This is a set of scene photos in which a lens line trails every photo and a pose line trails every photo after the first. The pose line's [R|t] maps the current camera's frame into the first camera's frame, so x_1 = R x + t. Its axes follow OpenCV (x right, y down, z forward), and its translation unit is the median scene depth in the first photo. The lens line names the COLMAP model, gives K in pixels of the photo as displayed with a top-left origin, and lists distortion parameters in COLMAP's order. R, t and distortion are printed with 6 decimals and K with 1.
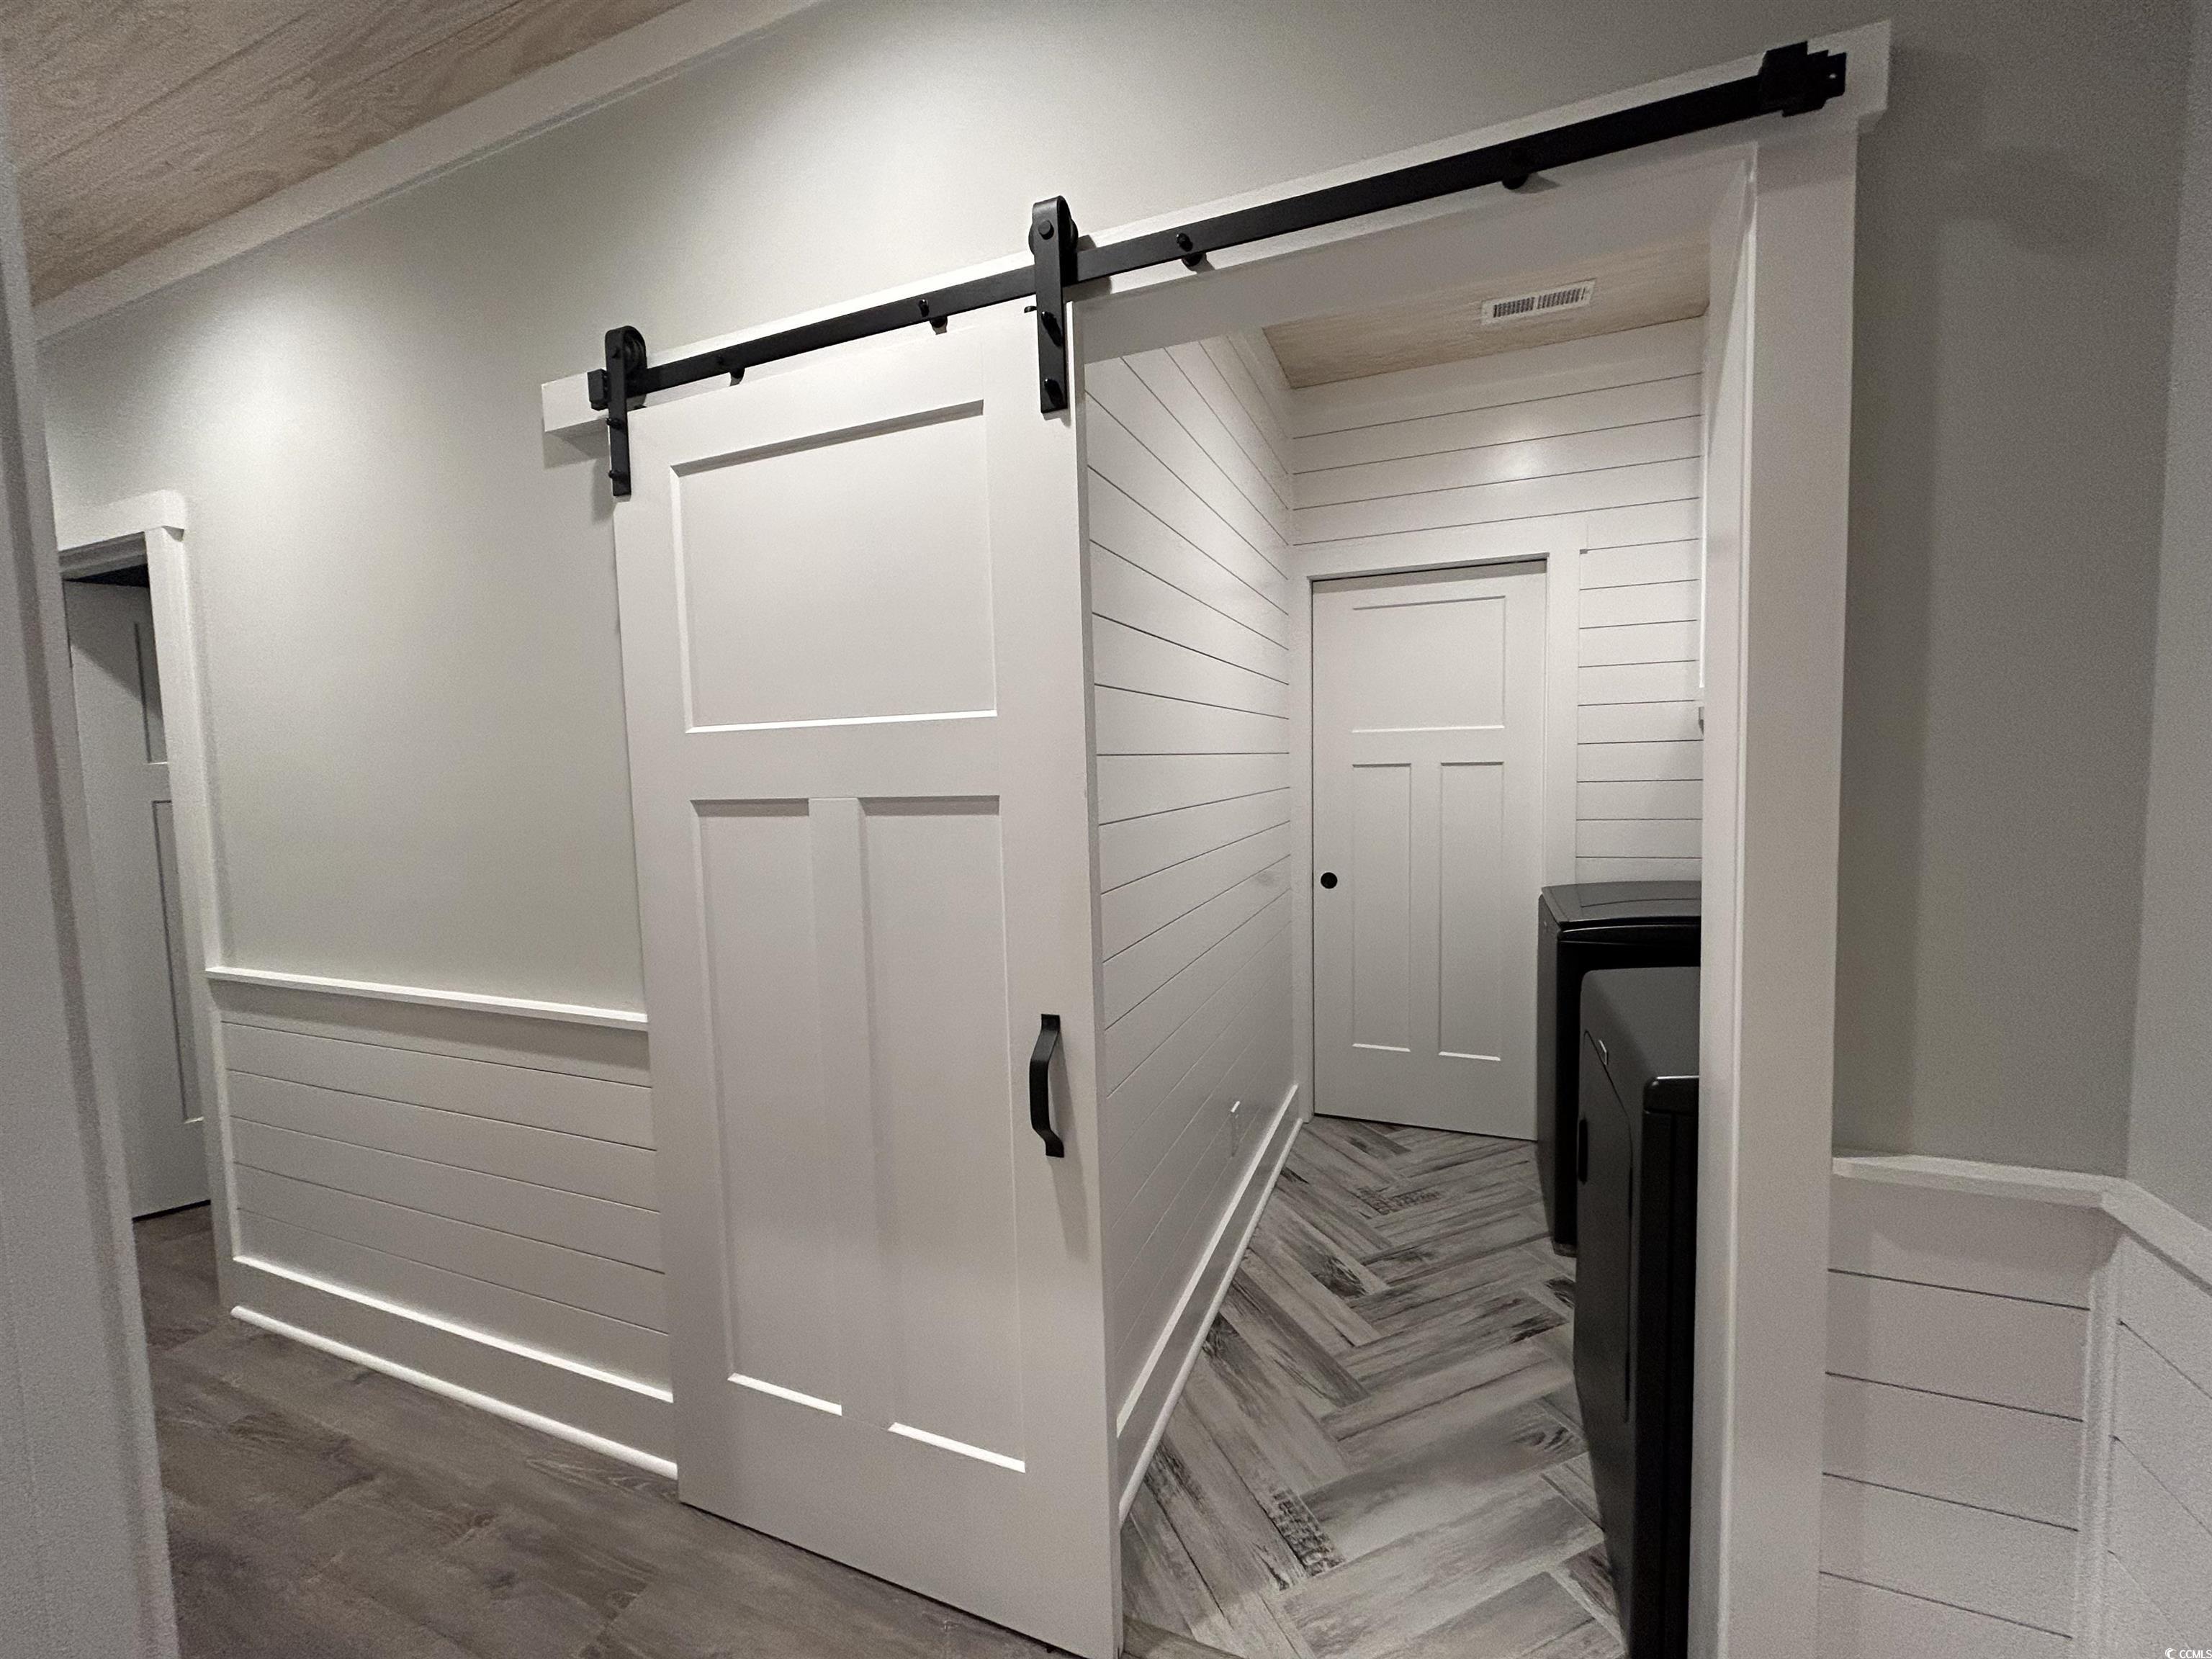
lens RADIAL K [[902.6, 0, 1102.3], [0, 902.6, 829.0], [0, 0, 1]] dist [-0.005863, 0.001358]
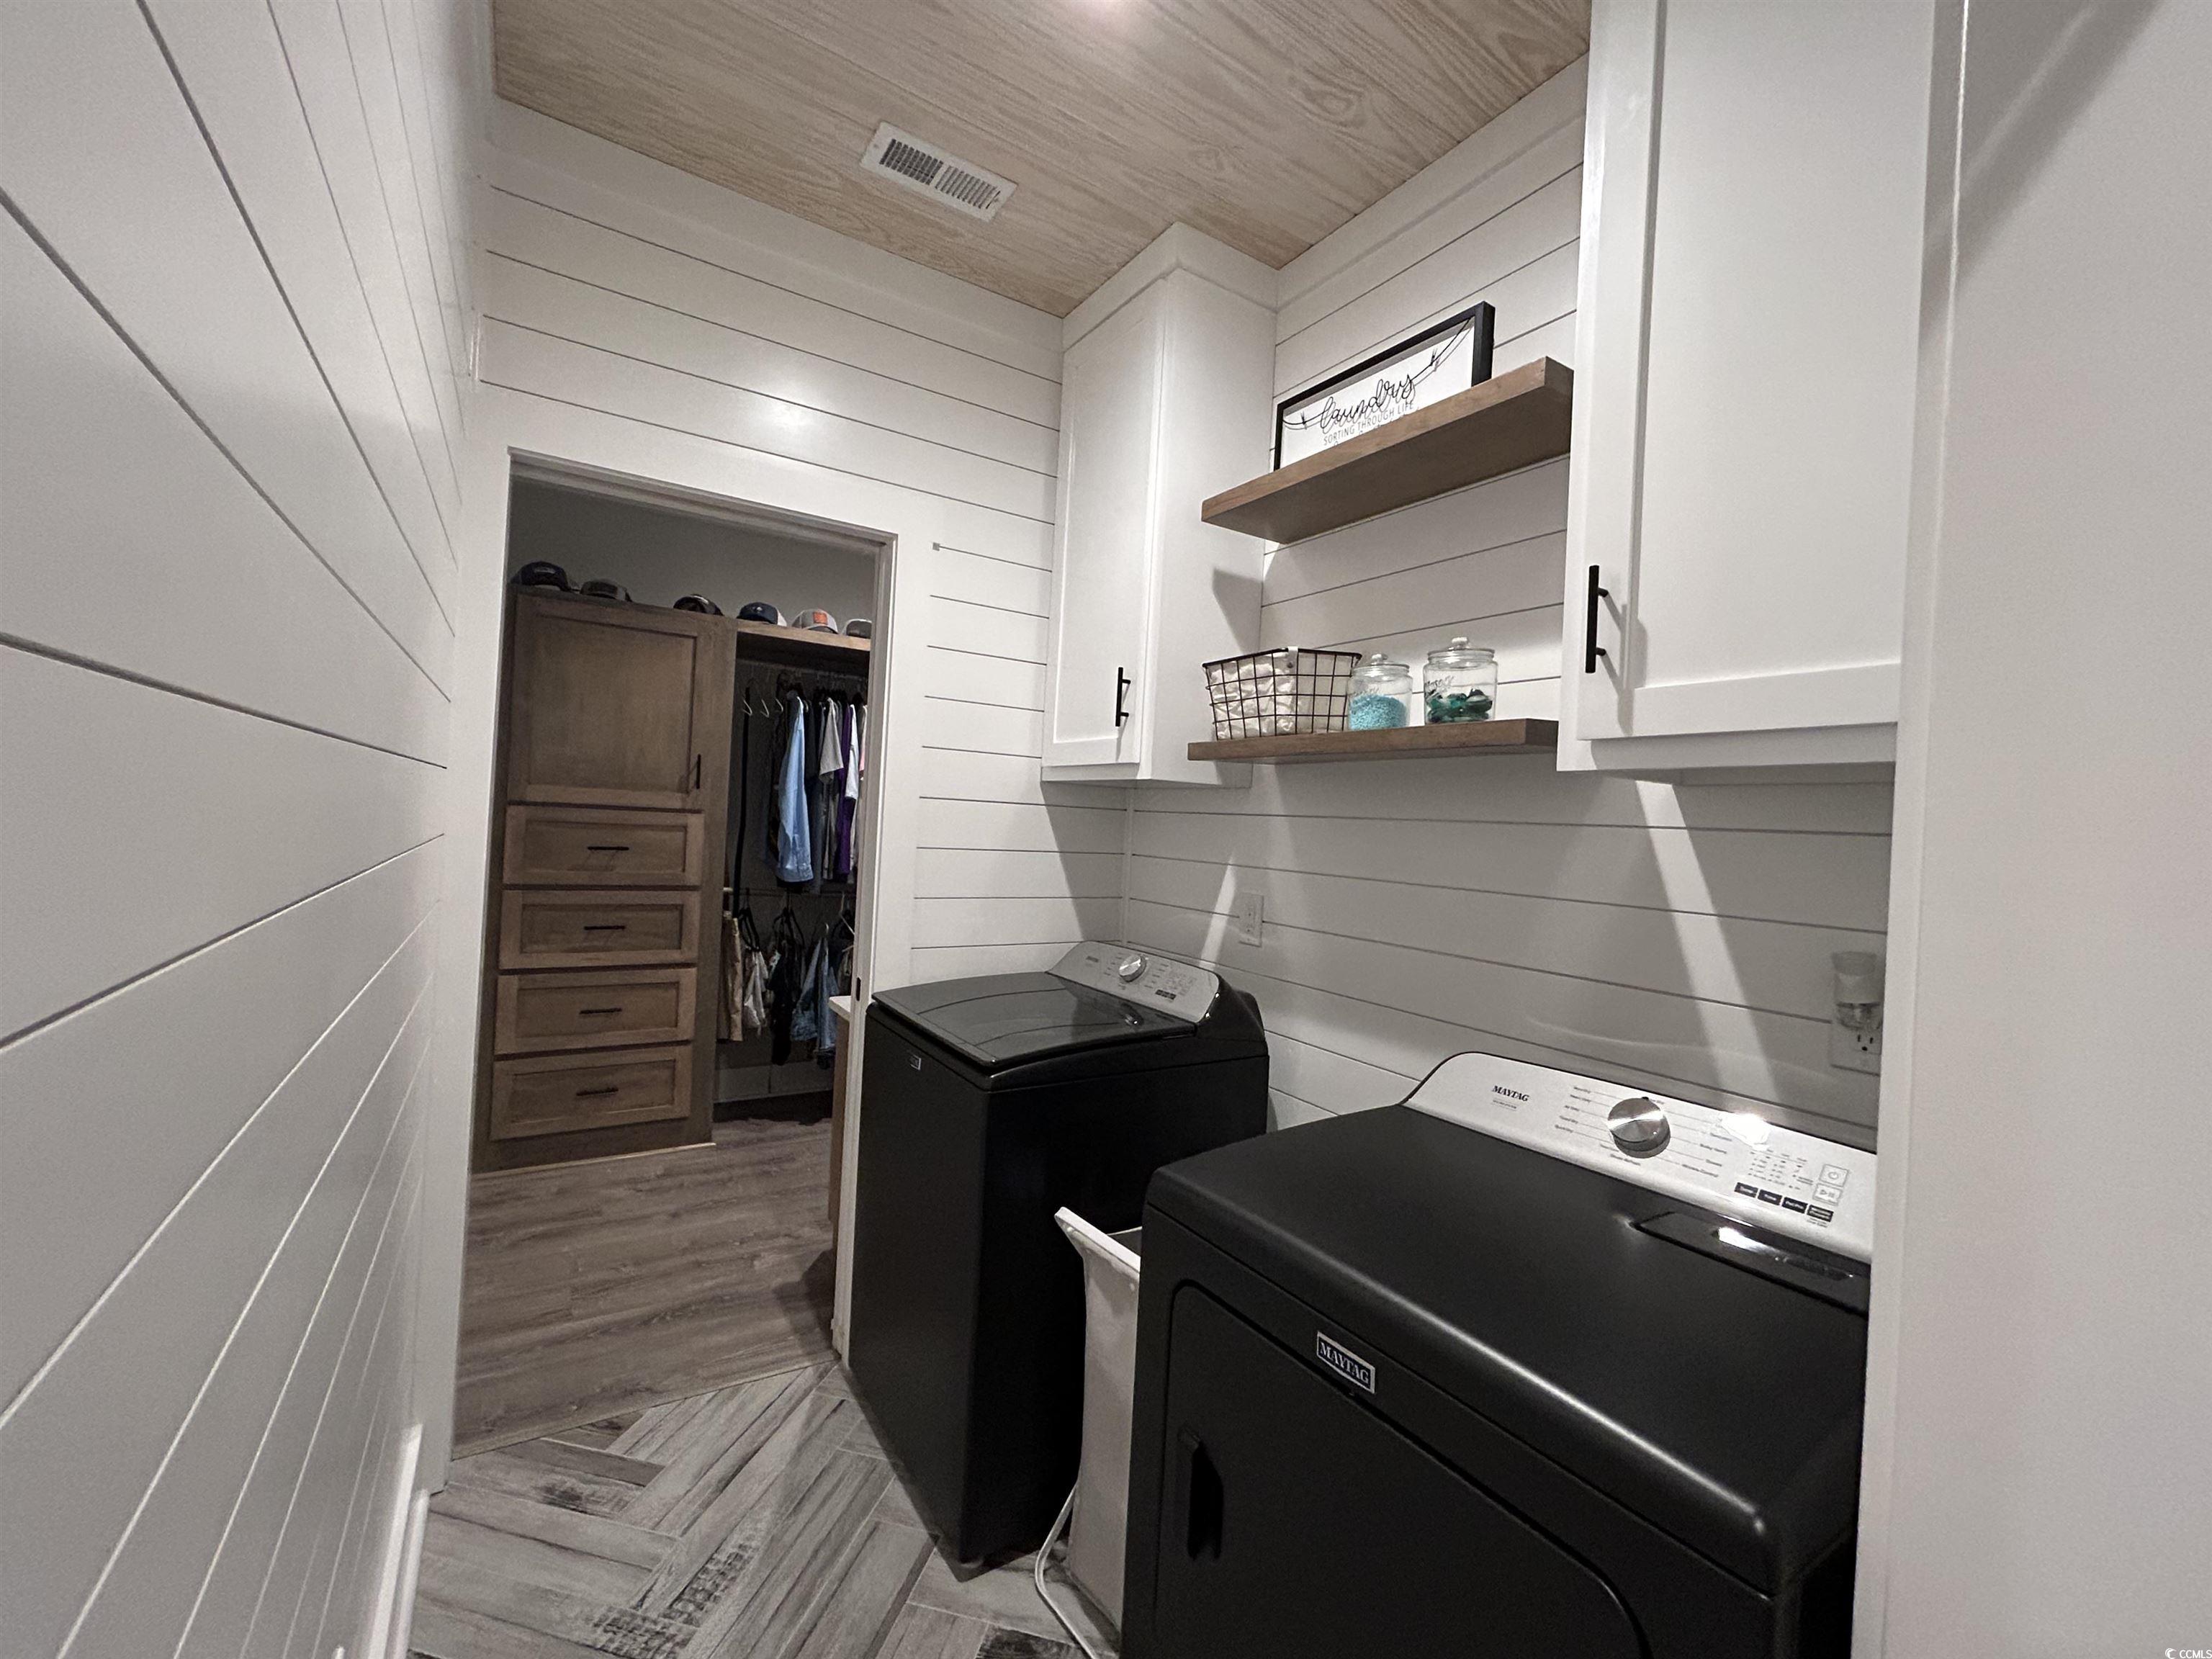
lens RADIAL K [[902.6, 0, 1121.3], [0, 902.6, 824.2], [0, 0, 1]] dist [-0.005863, 0.001358]
pose [[0.565770, 0.055845, 0.822670, 0.007383], [-0.004974, 0.997917, -0.064321, -0.028185], [-0.824548, 0.032298, 0.564869, 0.499681]]
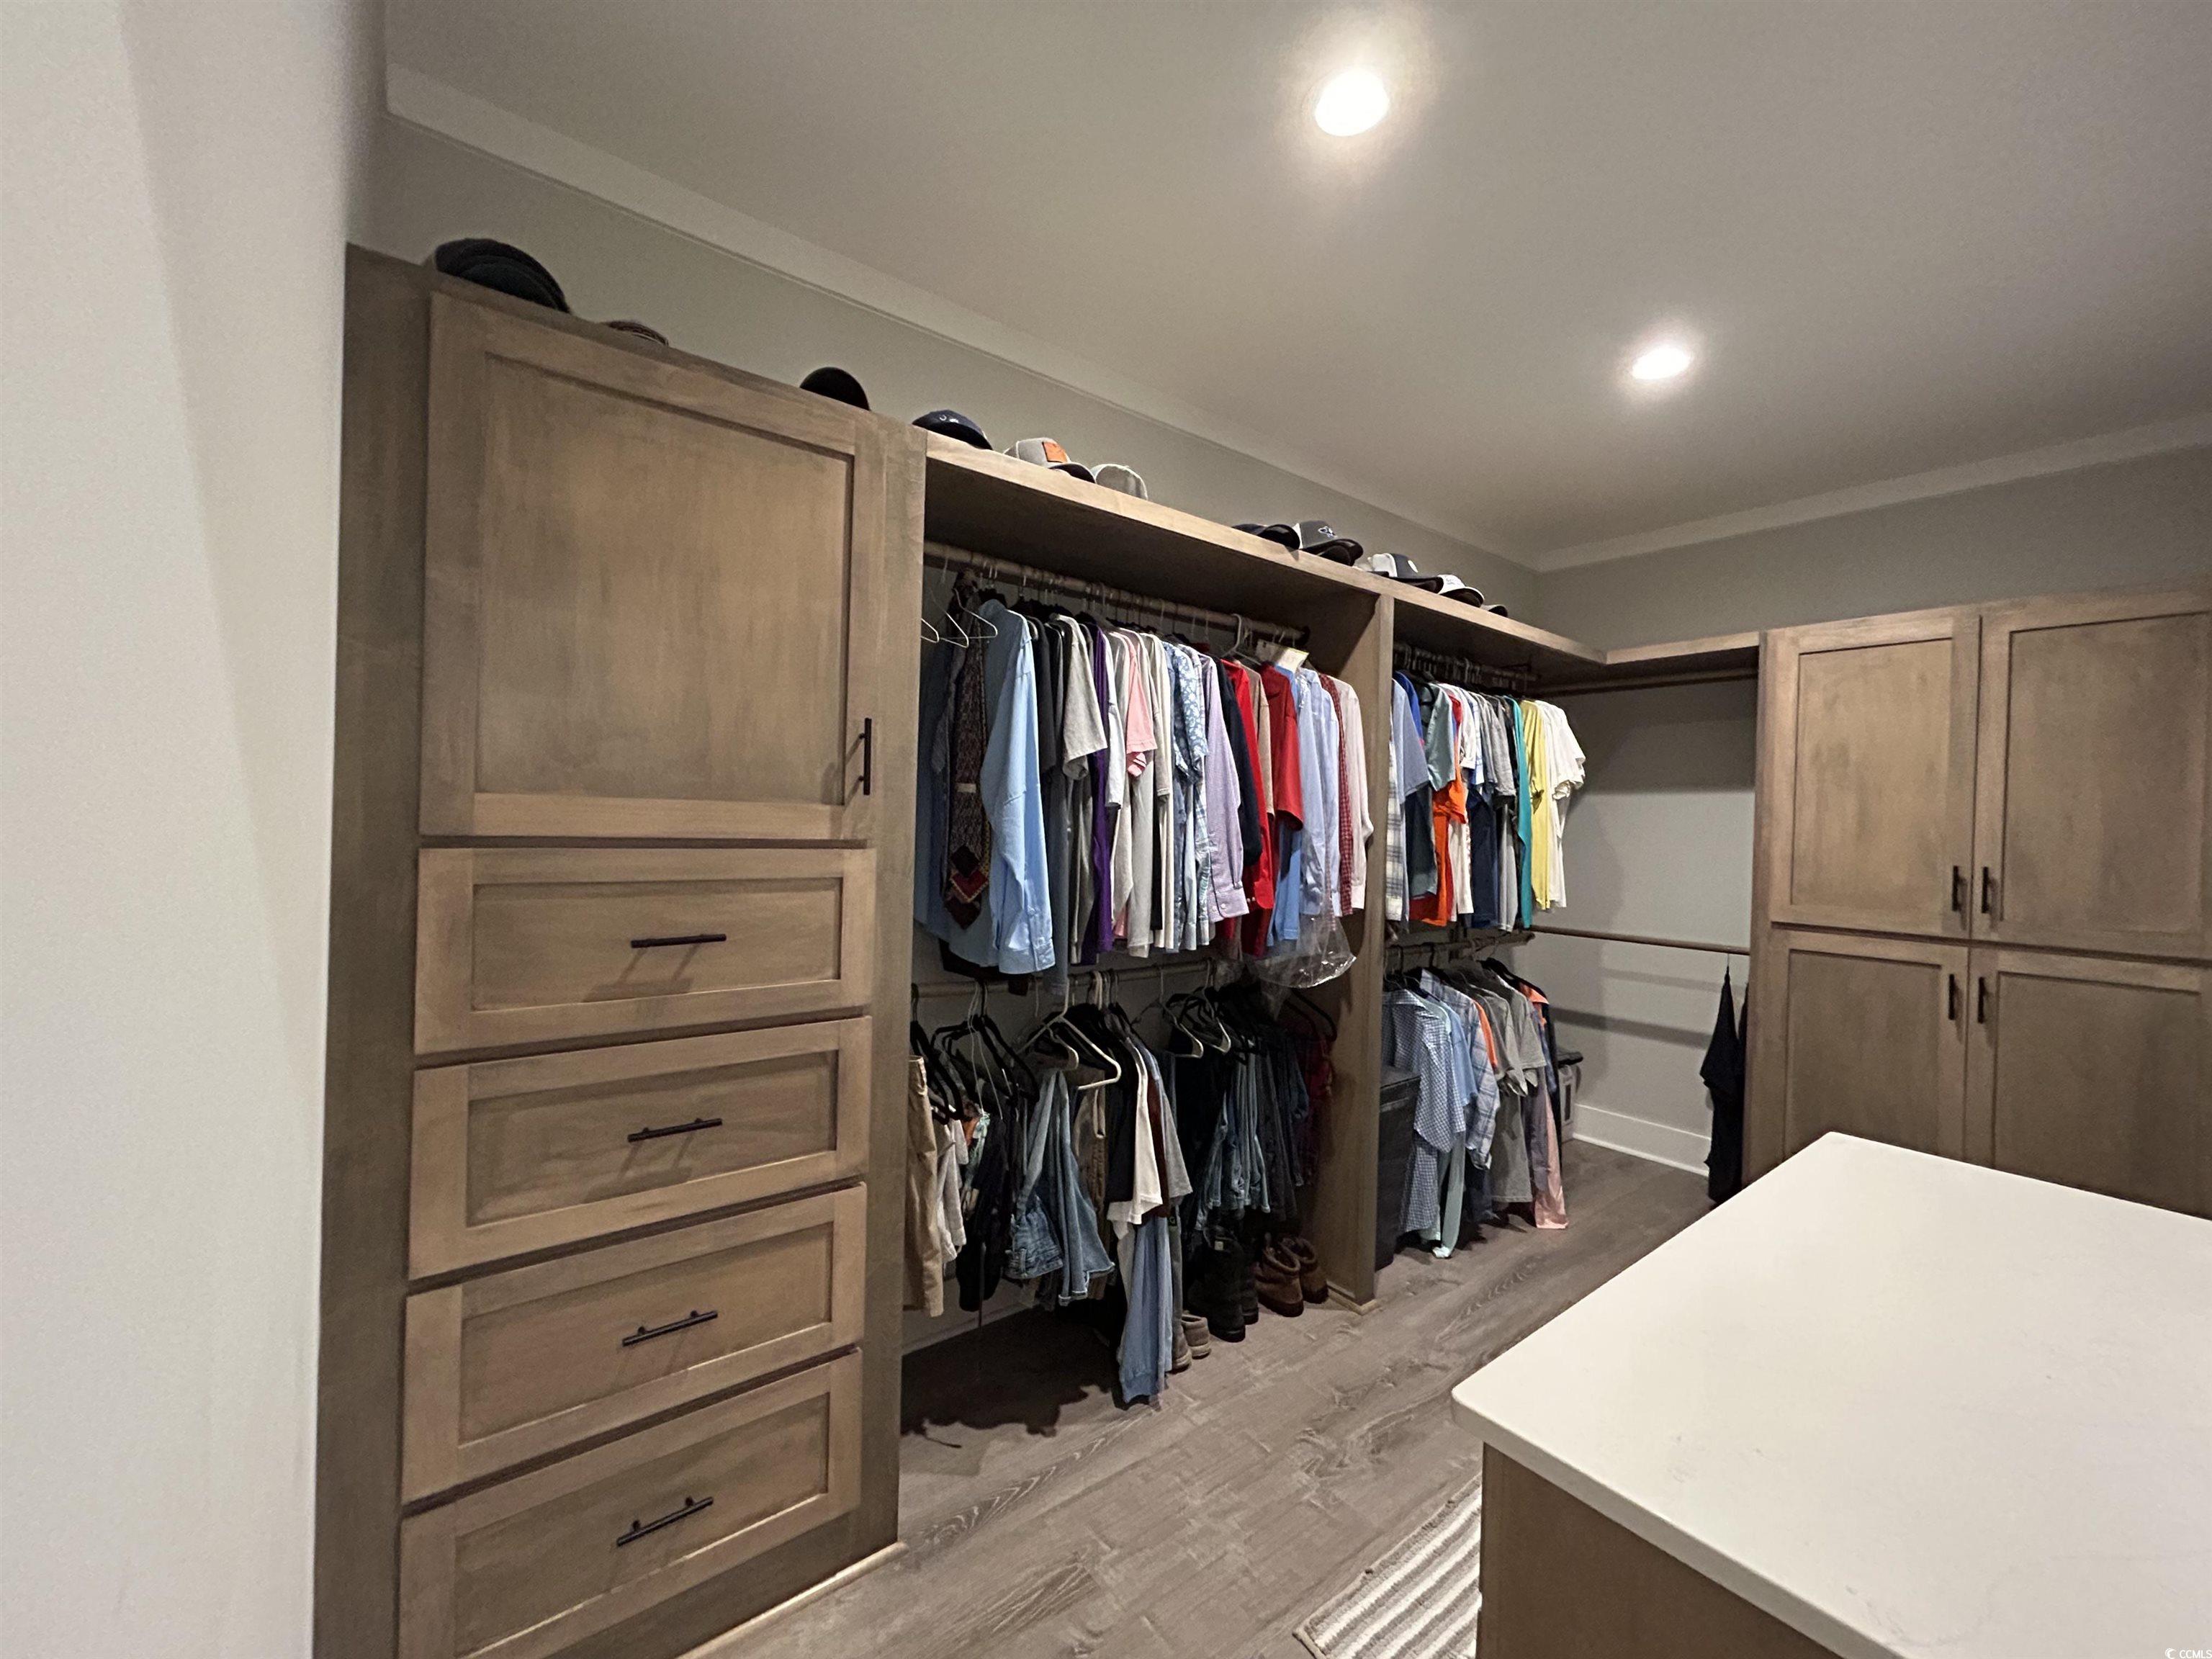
lens RADIAL K [[902.6, 0, 1135.0], [0, 902.6, 825.2], [0, 0, 1]] dist [-0.005863, 0.001358]
pose [[0.478673, 0.035577, 0.877272, 0.298761], [0.024538, 0.998246, -0.053871, -0.103560], [-0.877650, 0.047313, 0.476961, 1.303103]]
